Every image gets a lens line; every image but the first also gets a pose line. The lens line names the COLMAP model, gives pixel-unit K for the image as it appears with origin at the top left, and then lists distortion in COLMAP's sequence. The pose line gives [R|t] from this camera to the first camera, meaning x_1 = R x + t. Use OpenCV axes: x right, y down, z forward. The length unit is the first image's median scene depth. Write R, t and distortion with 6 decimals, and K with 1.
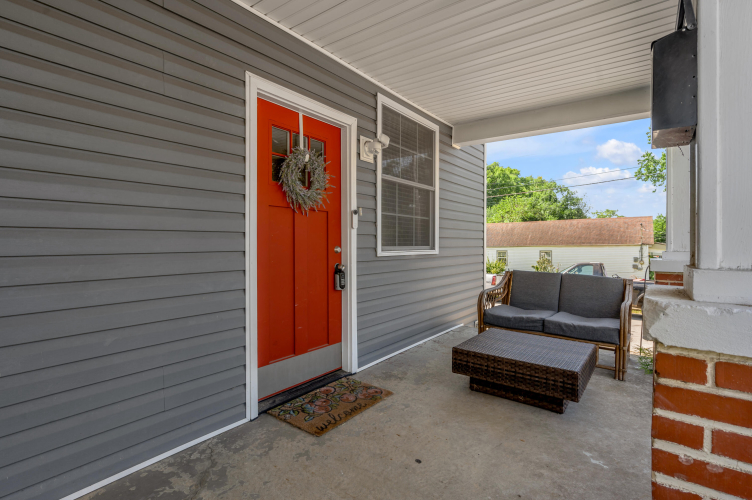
lens RADIAL K [[370.5, 0, 370.4], [0, 370.5, 240.5], [0, 0, 1]] dist [-0.010494, -0.000385]
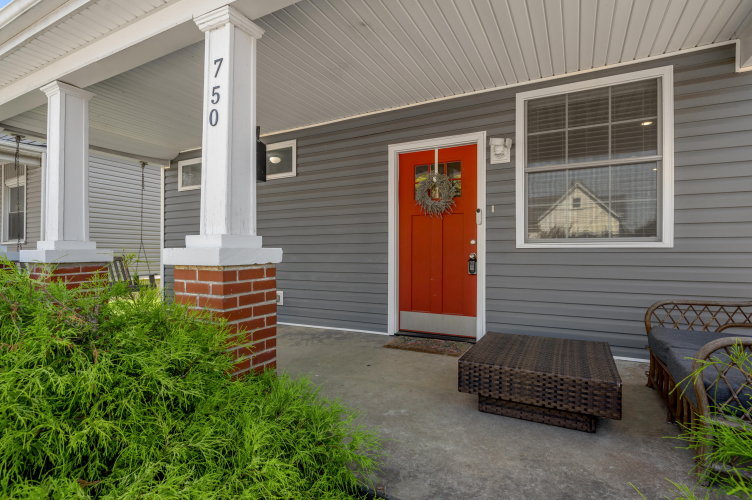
lens RADIAL K [[370.5, 0, 372.6], [0, 370.5, 247.8], [0, 0, 1]] dist [-0.010494, -0.000385]
pose [[0.159702, -0.015889, -0.987037, 1.212161], [0.007014, 0.999863, -0.014960, 0.066842], [0.987140, -0.004533, 0.159792, 0.516730]]
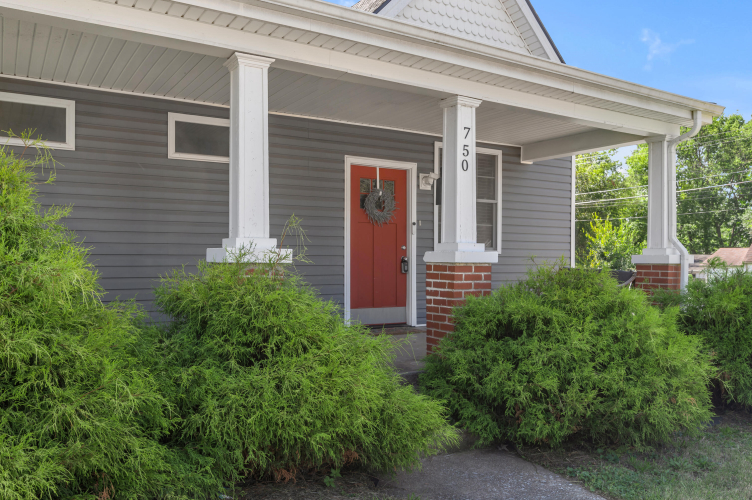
lens RADIAL K [[614.5, 0, 372.9], [0, 614.5, 247.7], [0, 0, 1]] dist [-0.008689, -0.004624]
pose [[0.932384, -0.005067, -0.361433, 0.818259], [0.000044, 0.999903, -0.013903, 0.068028], [0.361469, 0.012947, 0.932294, -1.656987]]
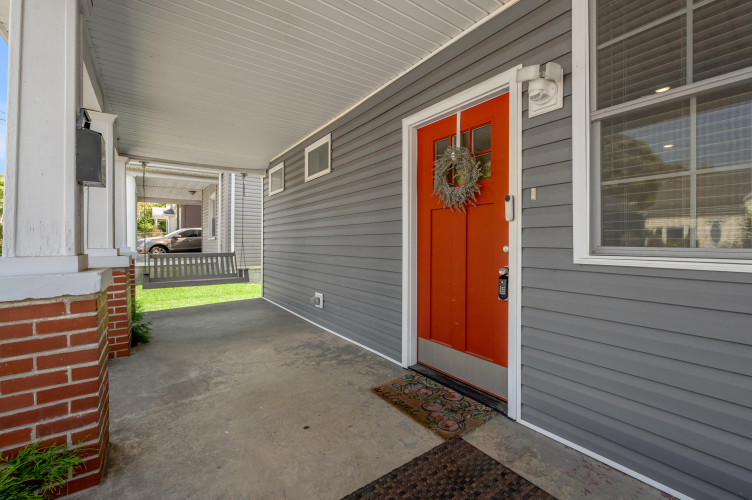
lens RADIAL K [[313.6, 0, 374.3], [0, 313.6, 238.8], [0, 0, 1]] dist [-0.005086, -0.000878]
pose [[-0.292391, -0.005374, -0.956284, 0.697684], [0.009996, 0.999912, -0.008675, 0.006848], [0.956247, -0.012095, -0.292312, 1.028247]]
